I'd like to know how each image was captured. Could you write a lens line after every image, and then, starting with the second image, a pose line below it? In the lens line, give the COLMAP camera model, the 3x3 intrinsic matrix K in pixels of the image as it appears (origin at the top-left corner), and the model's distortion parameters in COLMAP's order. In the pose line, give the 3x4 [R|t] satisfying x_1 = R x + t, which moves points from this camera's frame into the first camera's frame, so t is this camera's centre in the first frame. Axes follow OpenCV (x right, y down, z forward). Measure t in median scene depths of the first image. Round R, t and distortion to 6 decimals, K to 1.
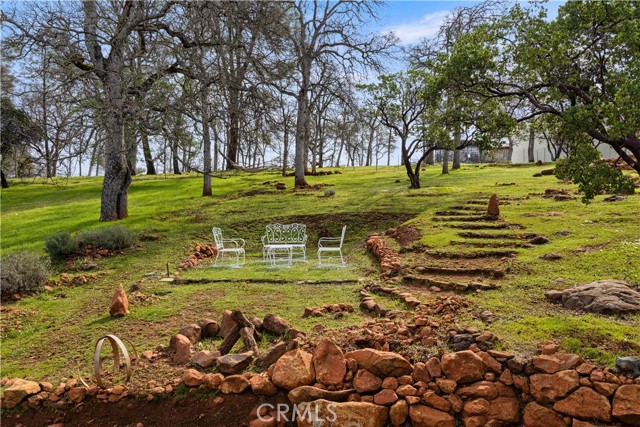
lens RADIAL K [[482.1, 0, 320.7], [0, 482.1, 212.2], [0, 0, 1]] dist [0.001078, -0.001414]
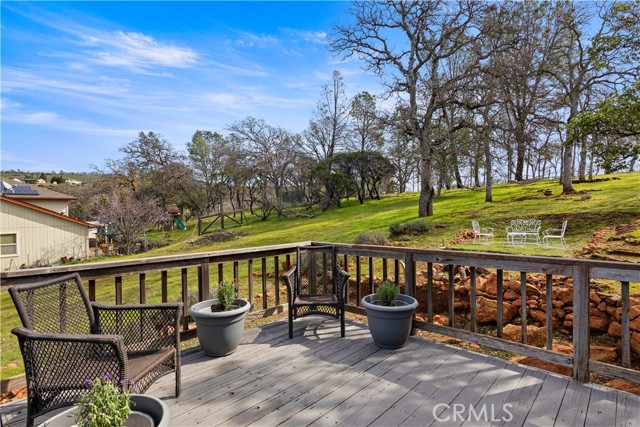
lens RADIAL K [[325.4, 0, 320.6], [0, 325.4, 213.7], [0, 0, 1]] dist [-0.000154, 0.000036]
pose [[0.719660, -0.001592, -0.694325, 0.137662], [0.003441, 0.999993, 0.001273, 0.001368], [0.694318, -0.003305, 0.719661, -0.157647]]
